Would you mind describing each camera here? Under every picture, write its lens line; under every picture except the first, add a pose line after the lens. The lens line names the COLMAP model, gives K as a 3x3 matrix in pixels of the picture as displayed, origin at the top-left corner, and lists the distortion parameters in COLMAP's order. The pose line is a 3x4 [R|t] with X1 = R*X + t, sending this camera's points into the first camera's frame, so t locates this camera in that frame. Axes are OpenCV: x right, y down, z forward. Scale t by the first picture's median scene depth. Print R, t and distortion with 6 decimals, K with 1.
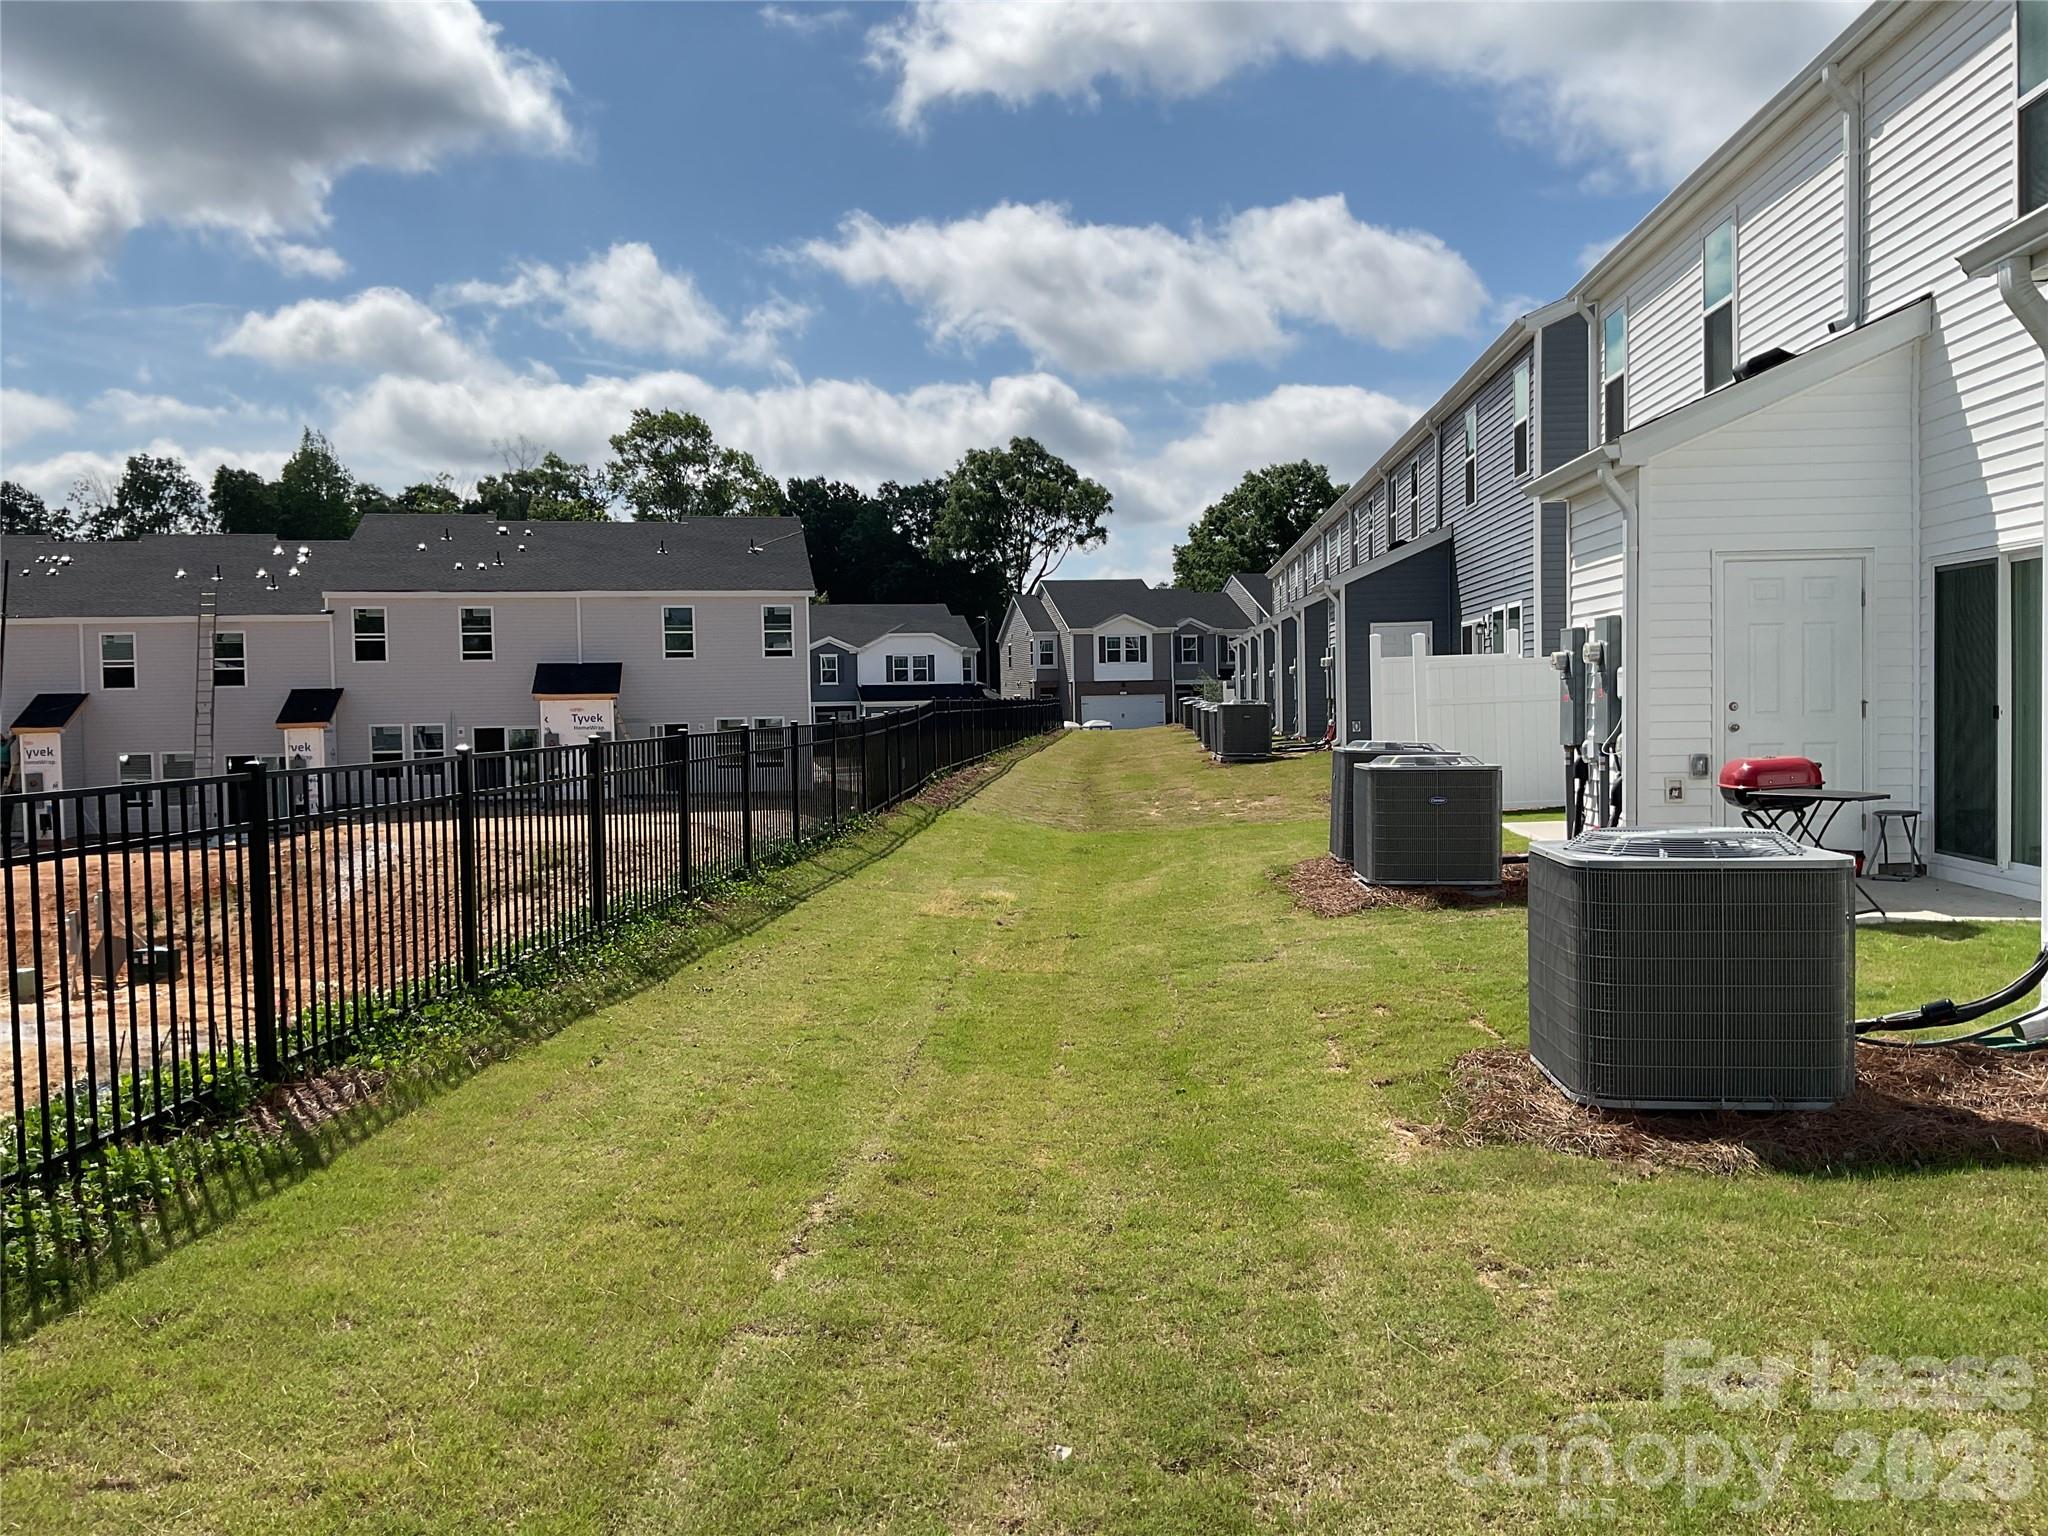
lens RADIAL K [[1706.9, 0, 1022.4], [0, 1706.9, 773.8], [0, 0, 1]] dist [0.093337, -0.175565]
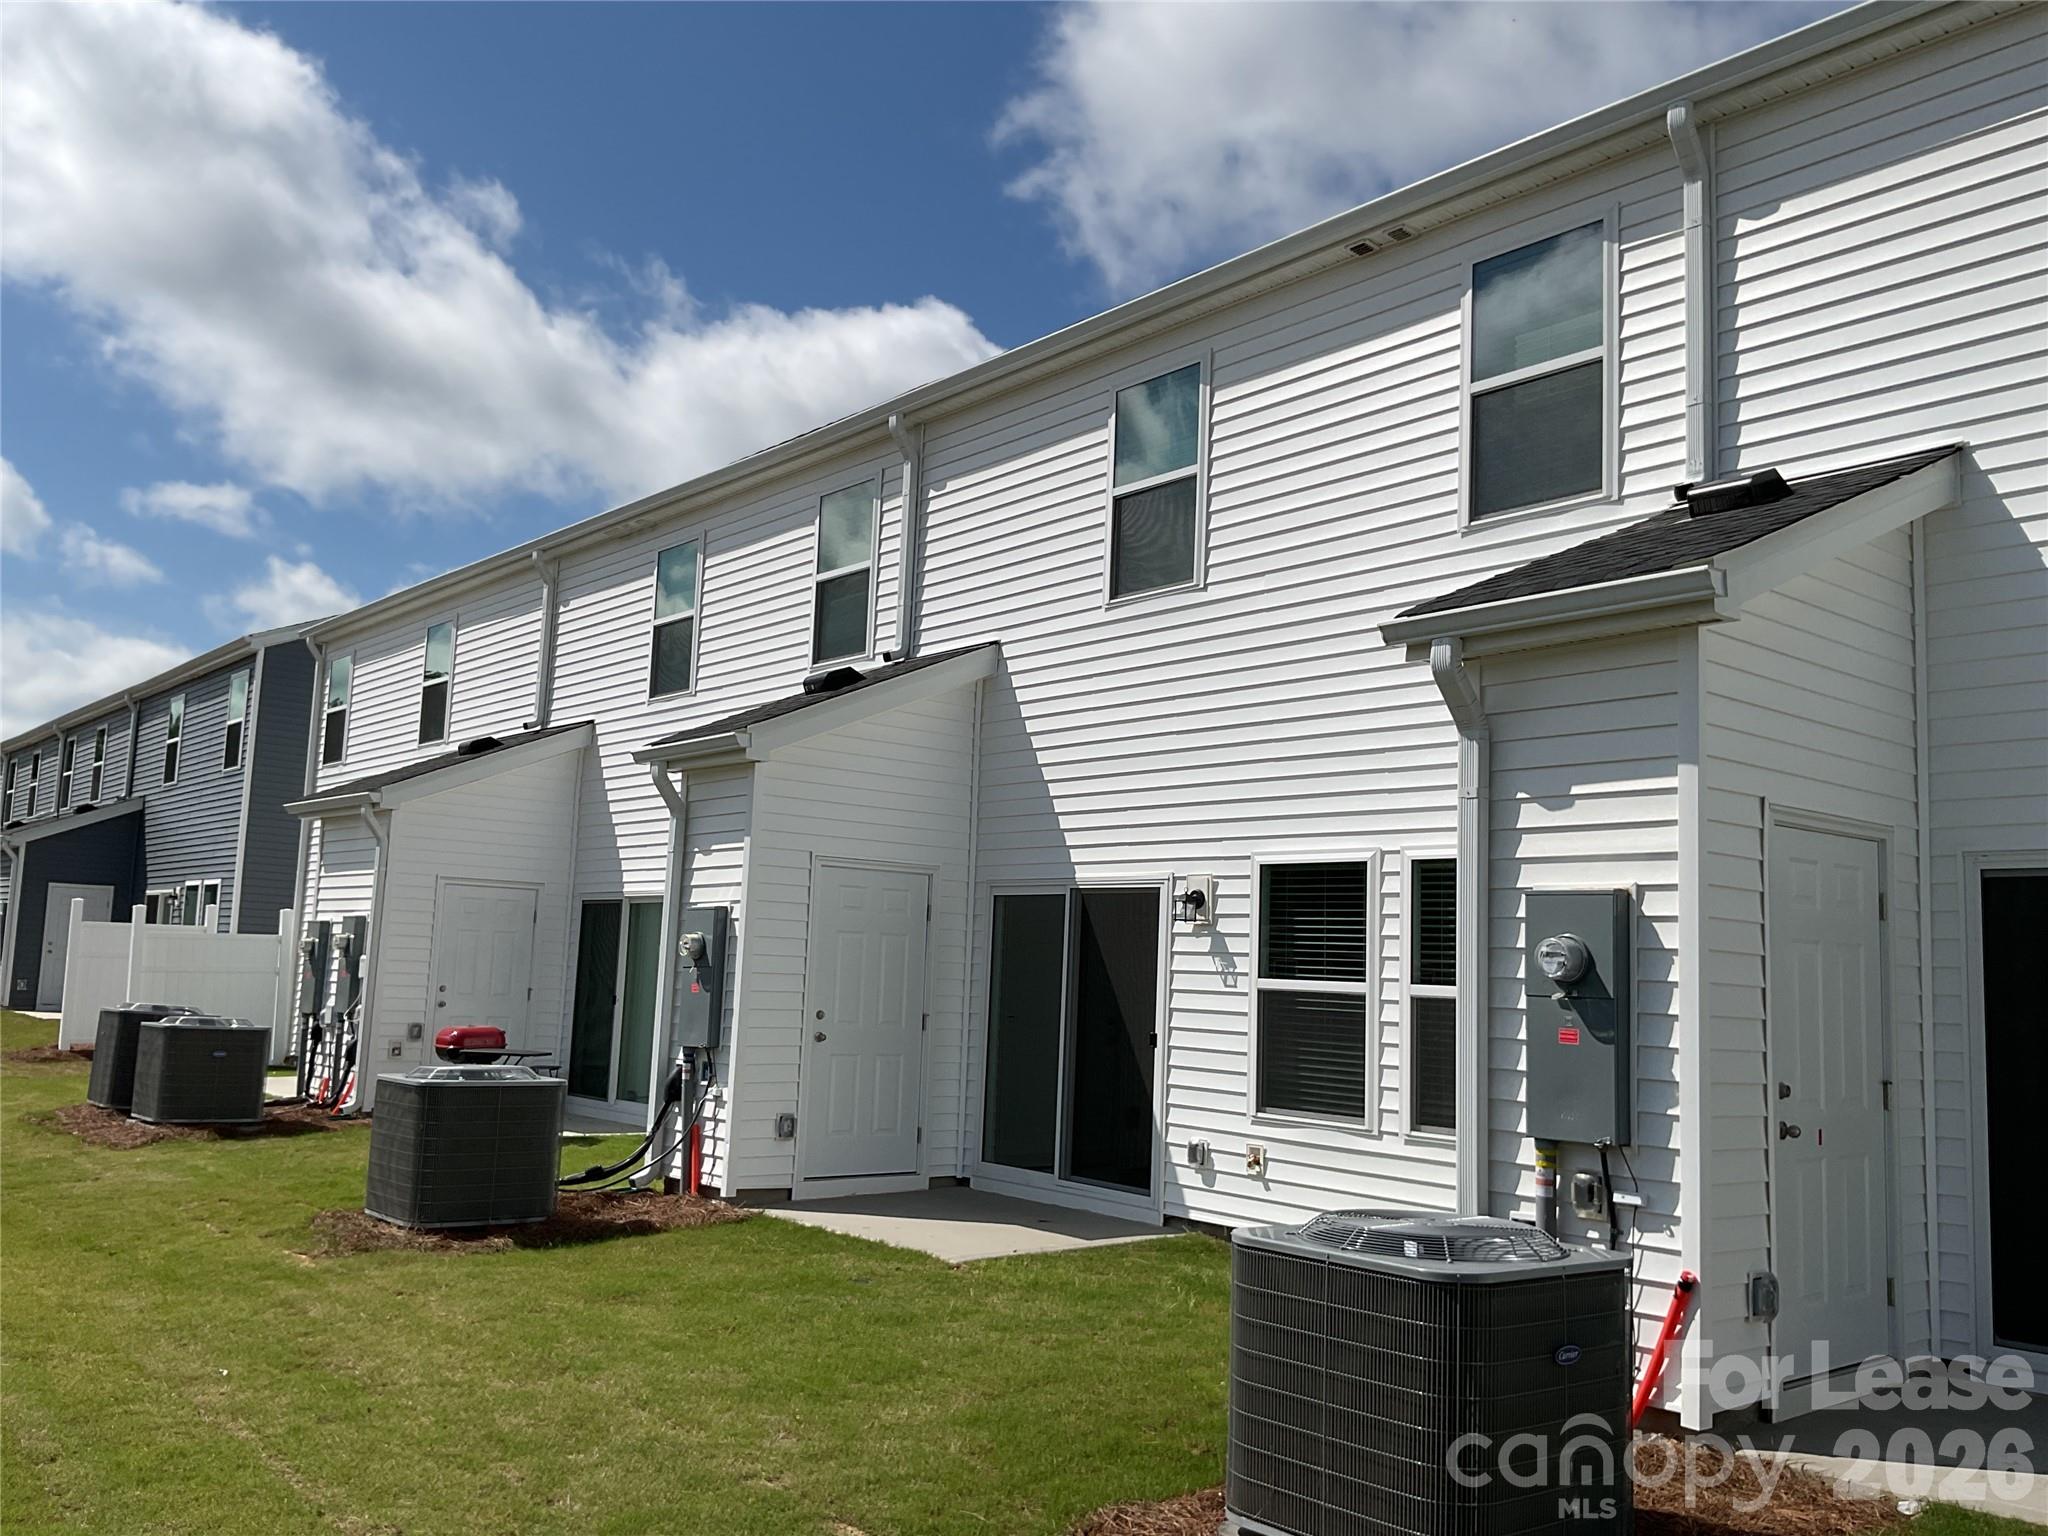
lens RADIAL K [[1706.9, 0, 1034.0], [0, 1706.9, 767.3], [0, 0, 1]] dist [0.093337, -0.175565]
pose [[0.713001, 0.133491, 0.688339, -0.220565], [-0.022237, 0.985521, -0.168090, 0.007568], [-0.700811, 0.104542, 0.705645, -0.319012]]
